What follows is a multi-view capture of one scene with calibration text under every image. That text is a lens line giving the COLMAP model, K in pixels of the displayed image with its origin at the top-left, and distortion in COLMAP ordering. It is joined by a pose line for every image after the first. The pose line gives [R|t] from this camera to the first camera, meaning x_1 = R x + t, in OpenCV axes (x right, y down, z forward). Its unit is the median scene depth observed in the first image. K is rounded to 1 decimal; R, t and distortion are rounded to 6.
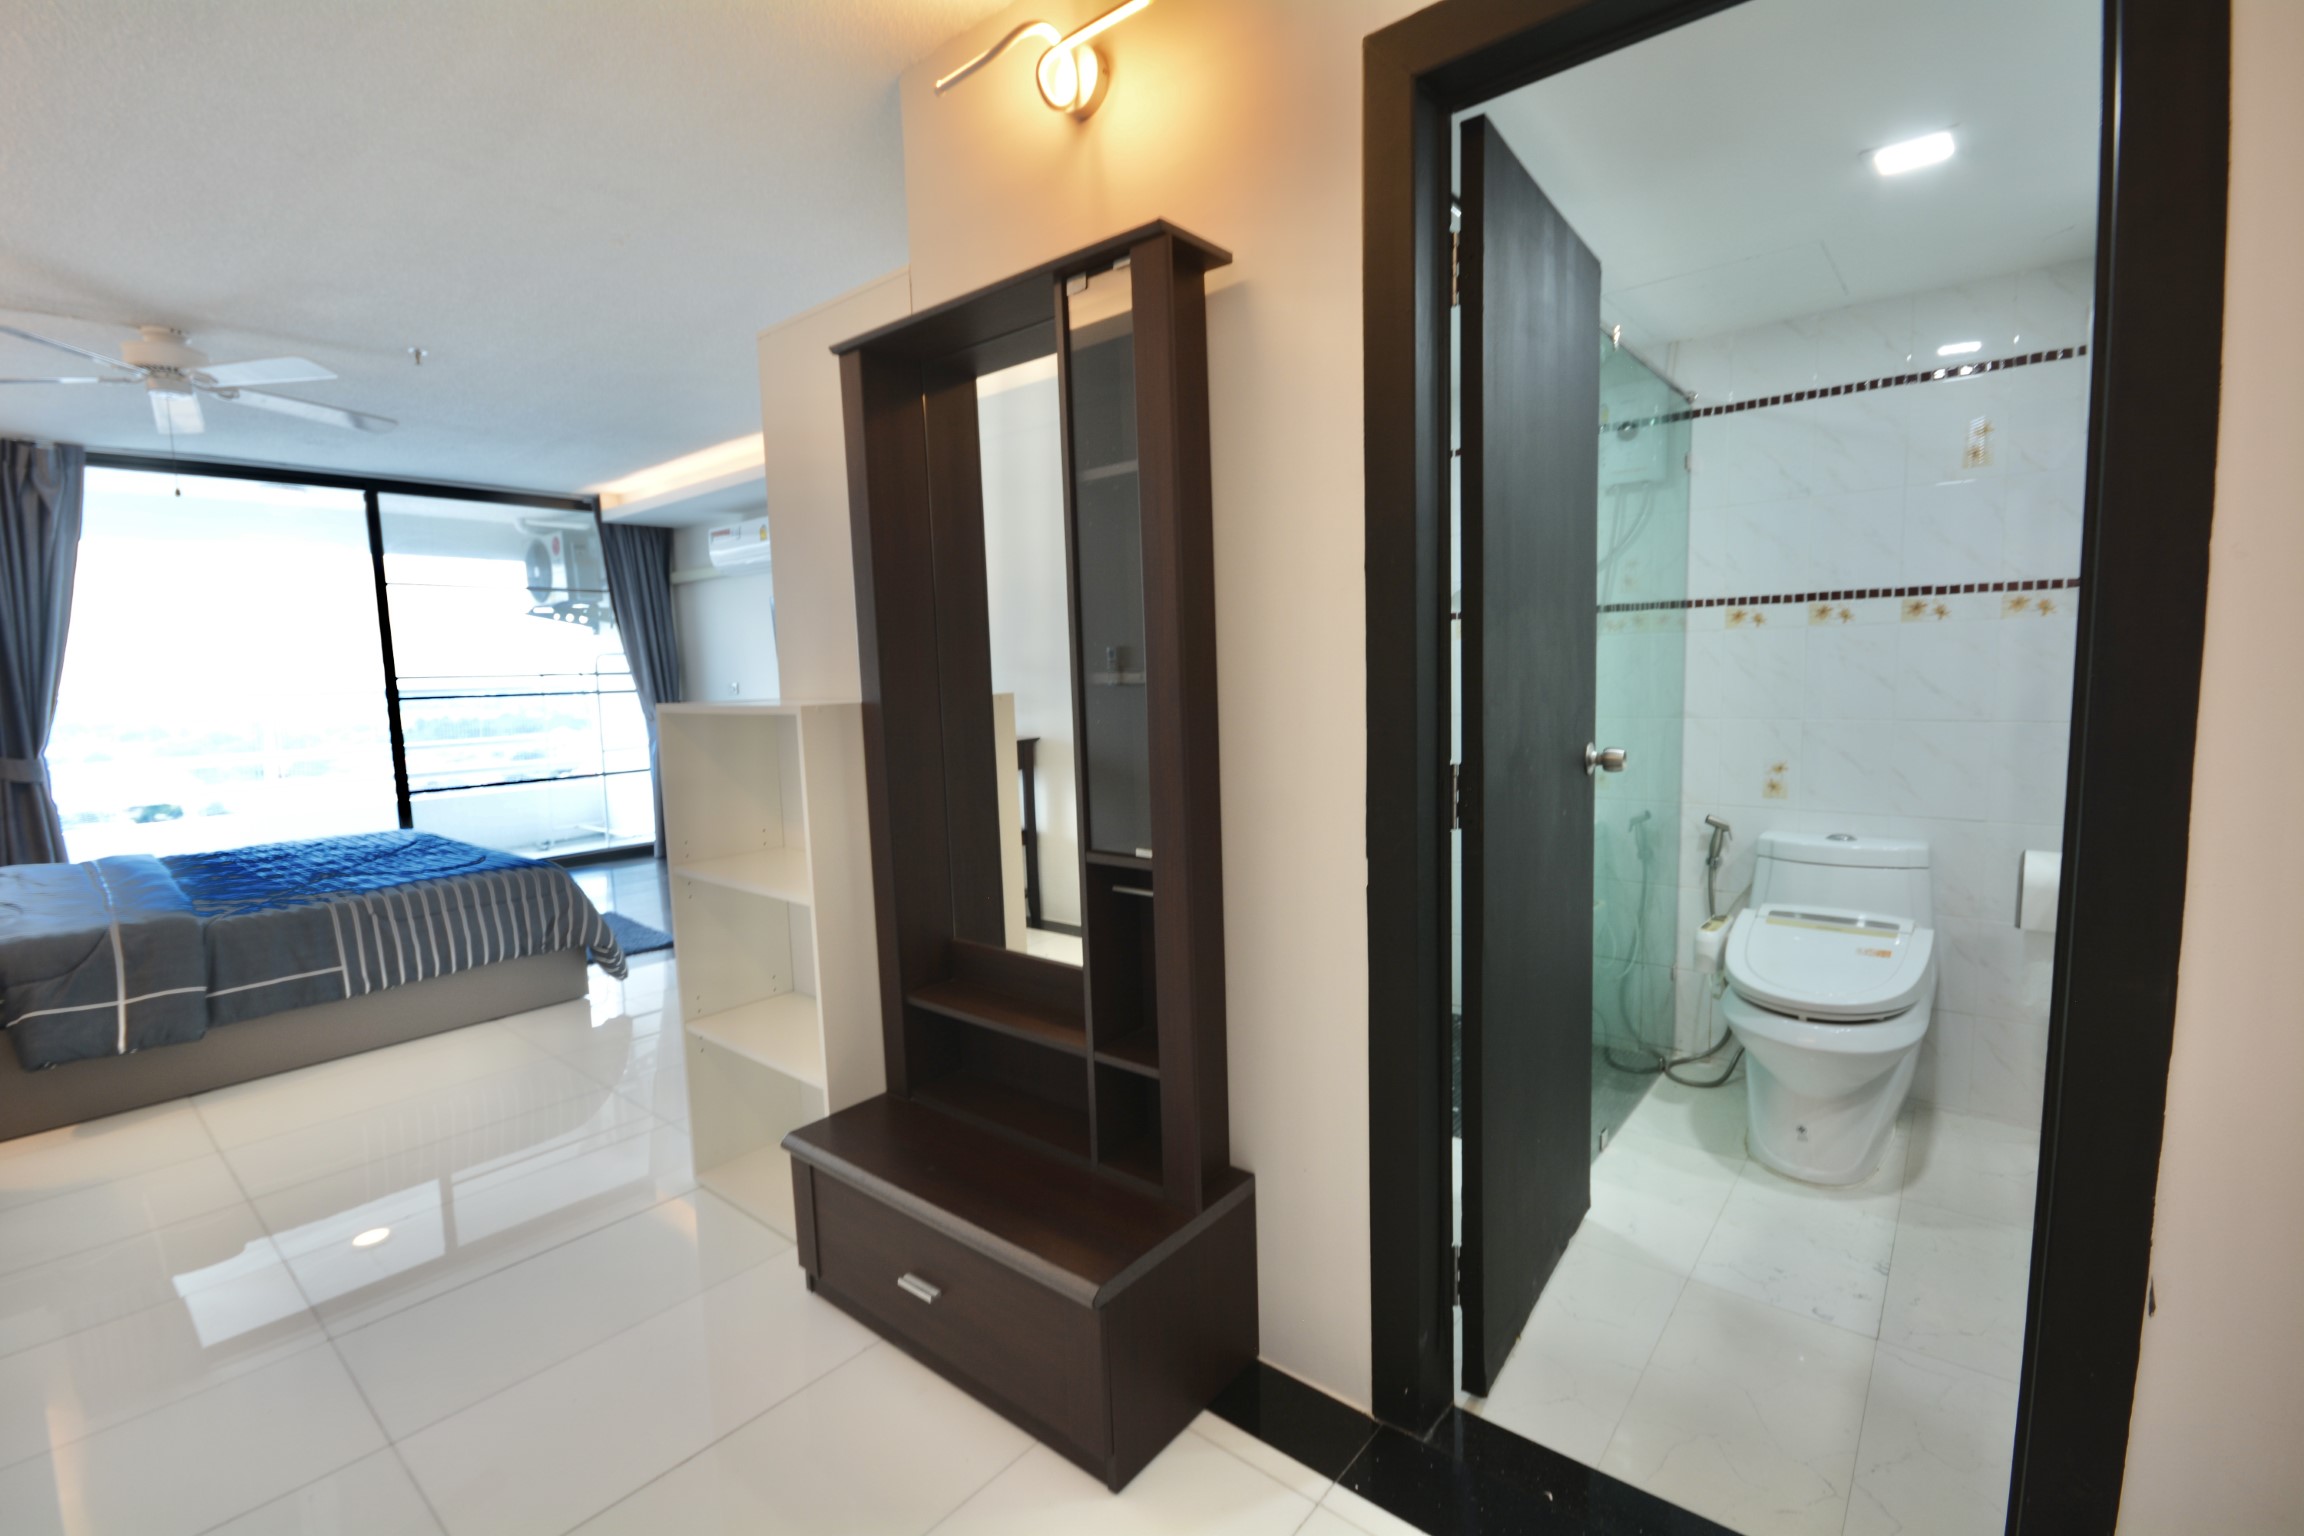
lens RADIAL K [[1009.0, 0, 1162.2], [0, 1009.0, 773.6], [0, 0, 1]] dist [0.016688, -0.017395]
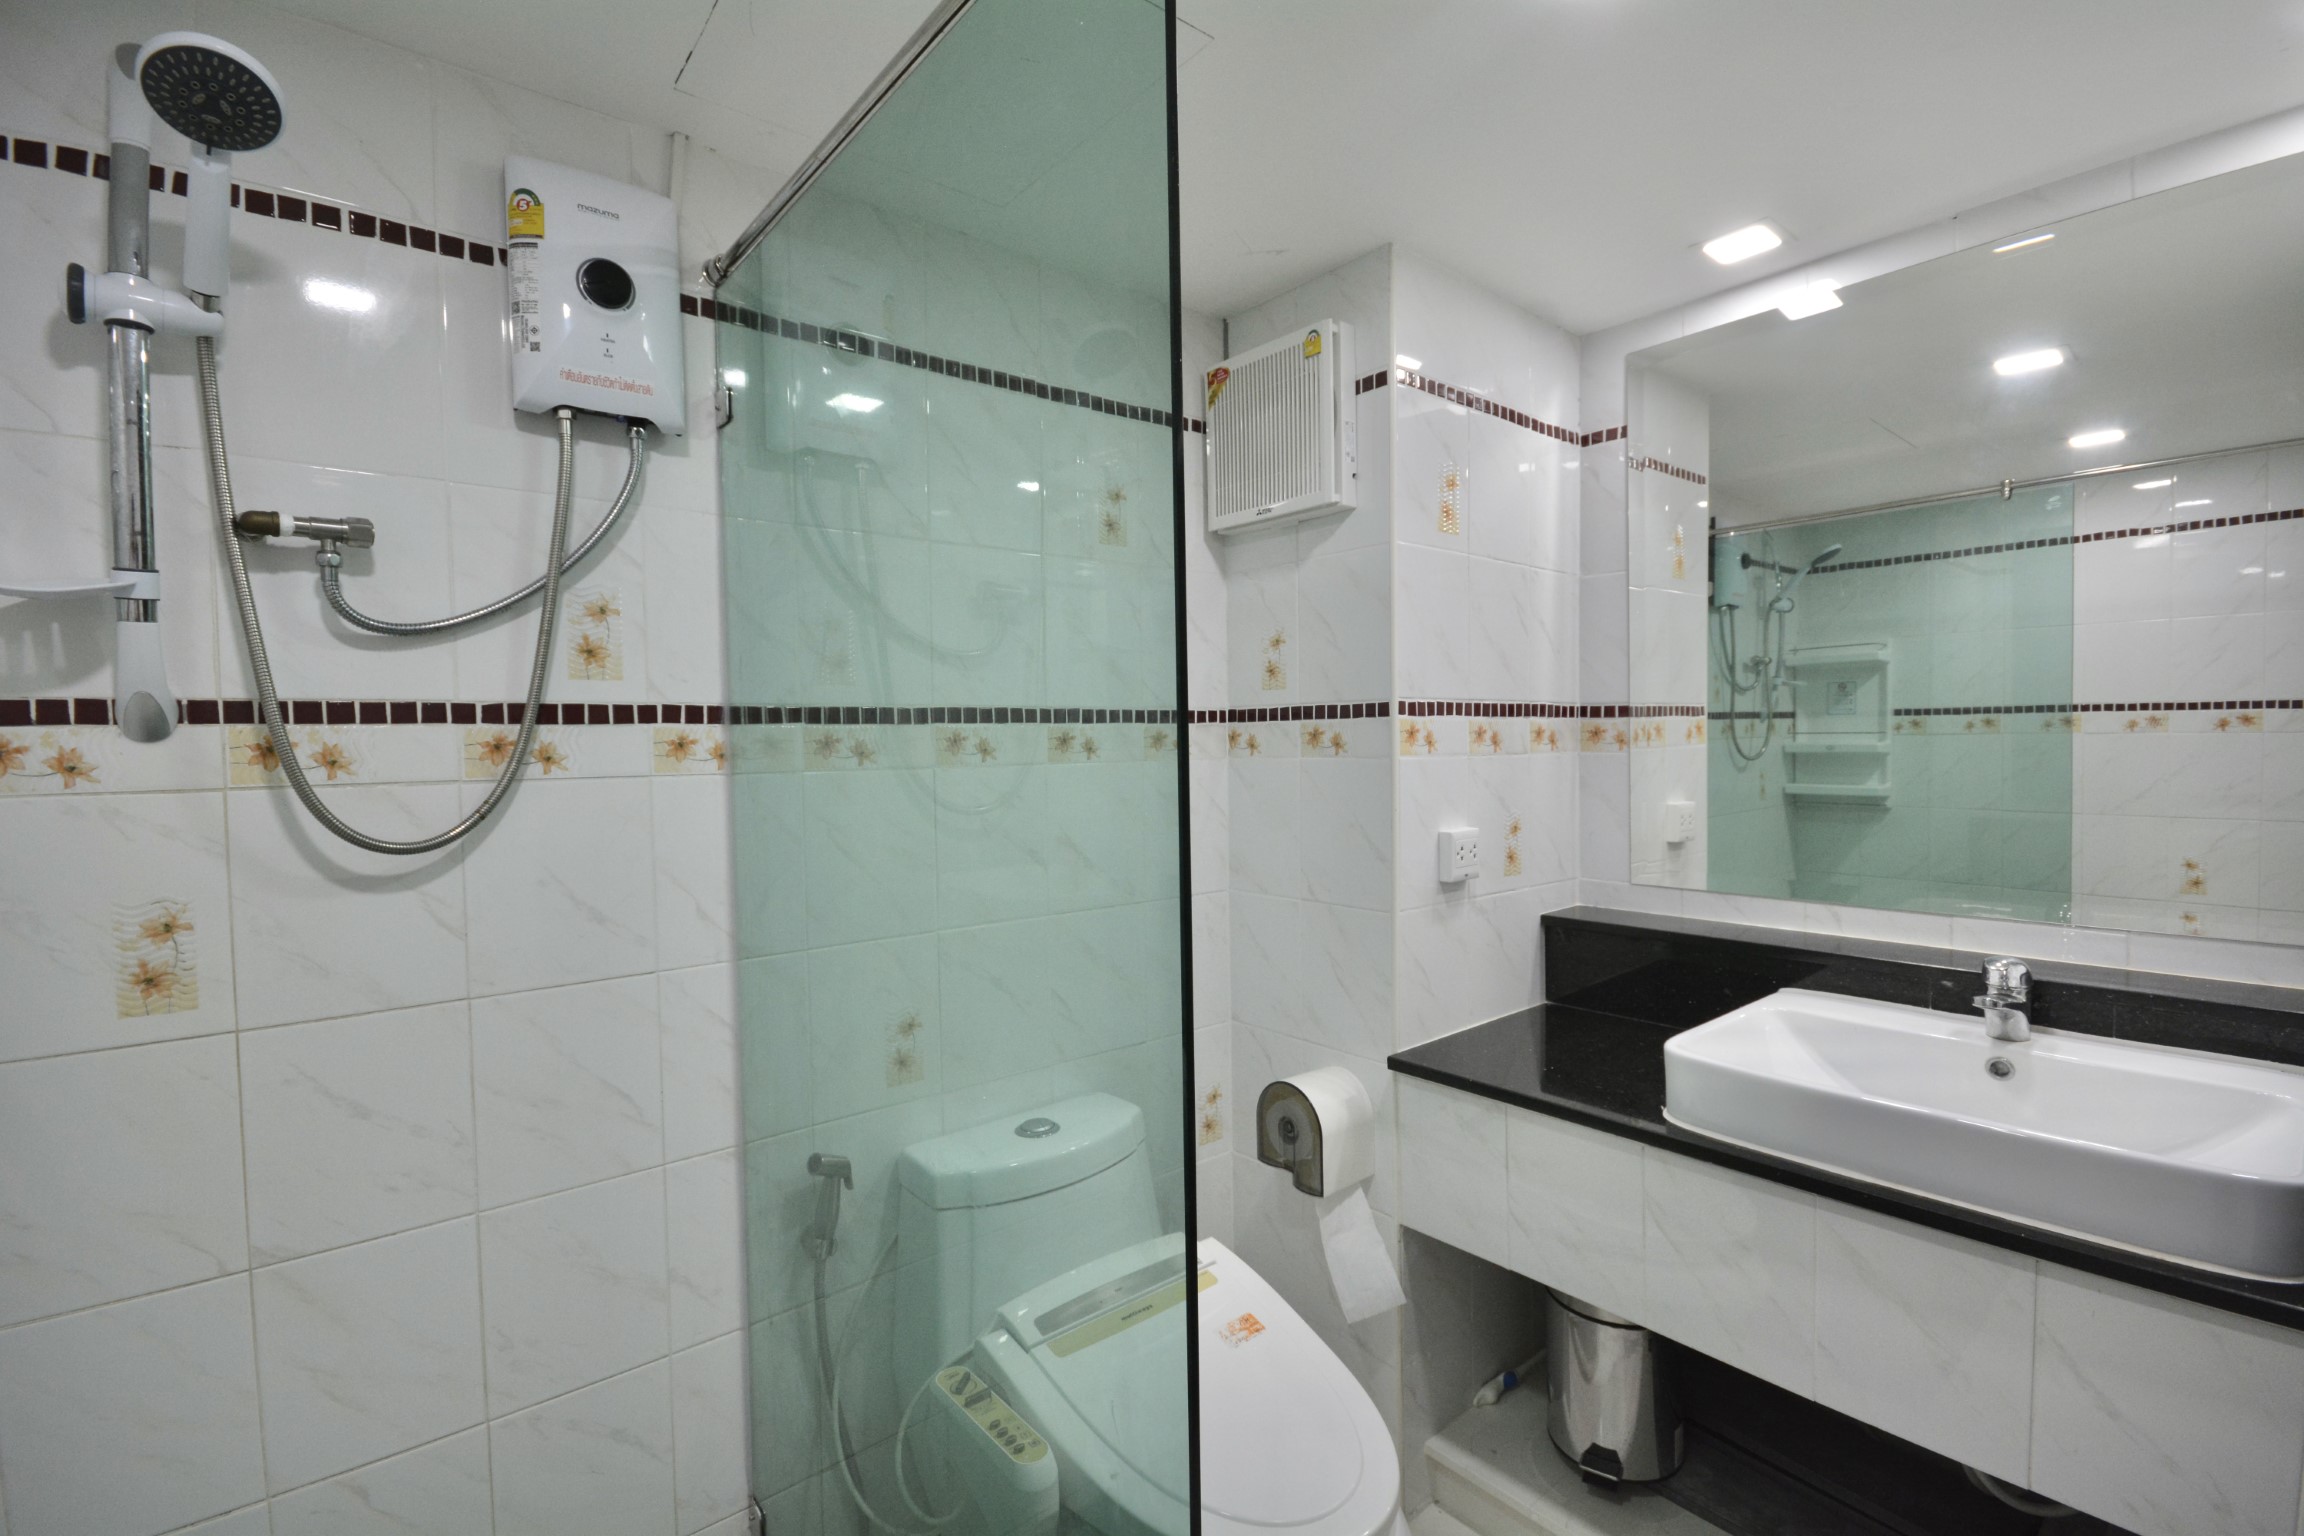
lens RADIAL K [[1003.5, 0, 1145.1], [0, 1003.5, 775.5], [0, 0, 1]] dist [-0.048880, 0.018432]
pose [[0.195770, -0.010264, 0.980596, 0.119497], [0.115734, 0.993199, -0.012709, -0.123421], [-0.973797, 0.115976, 0.195626, 0.799544]]
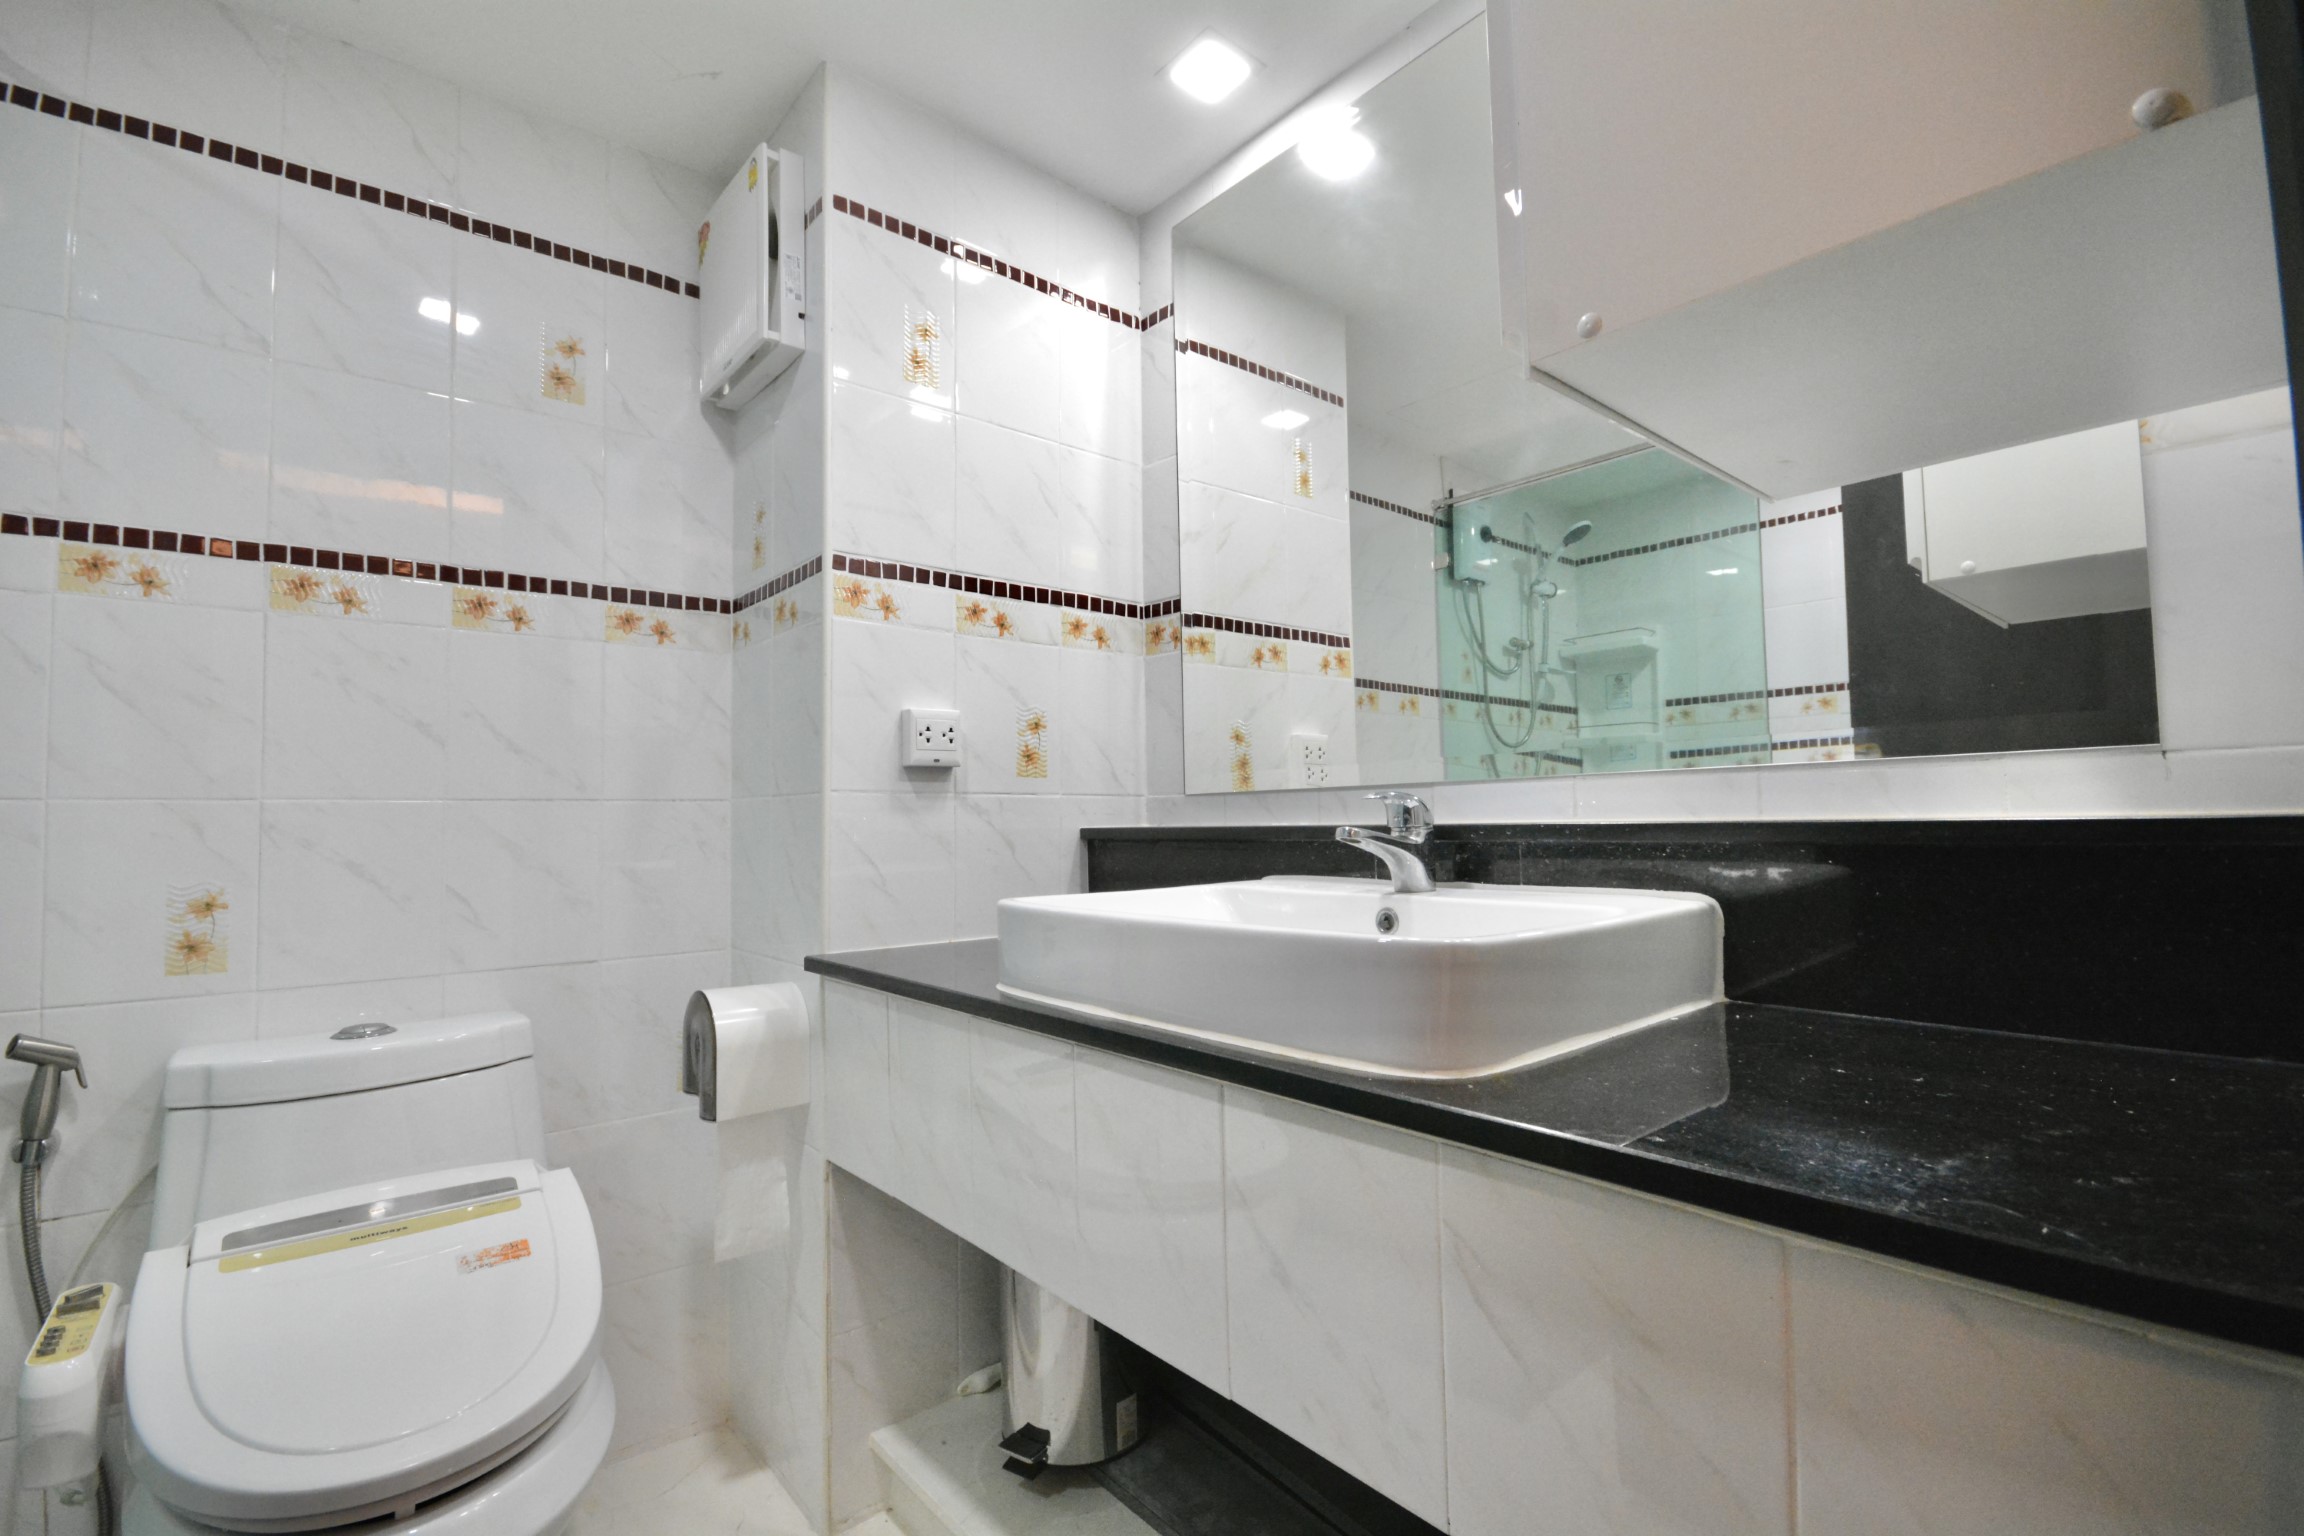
lens RADIAL K [[1002.3, 0, 1192.9], [0, 1002.3, 784.6], [0, 0, 1]] dist [-0.028003, -0.001015]
pose [[0.144188, 0.063551, 0.987507, 0.246179], [0.116222, 0.989941, -0.080677, 0.029165], [-0.982702, 0.126402, 0.135352, 0.518810]]
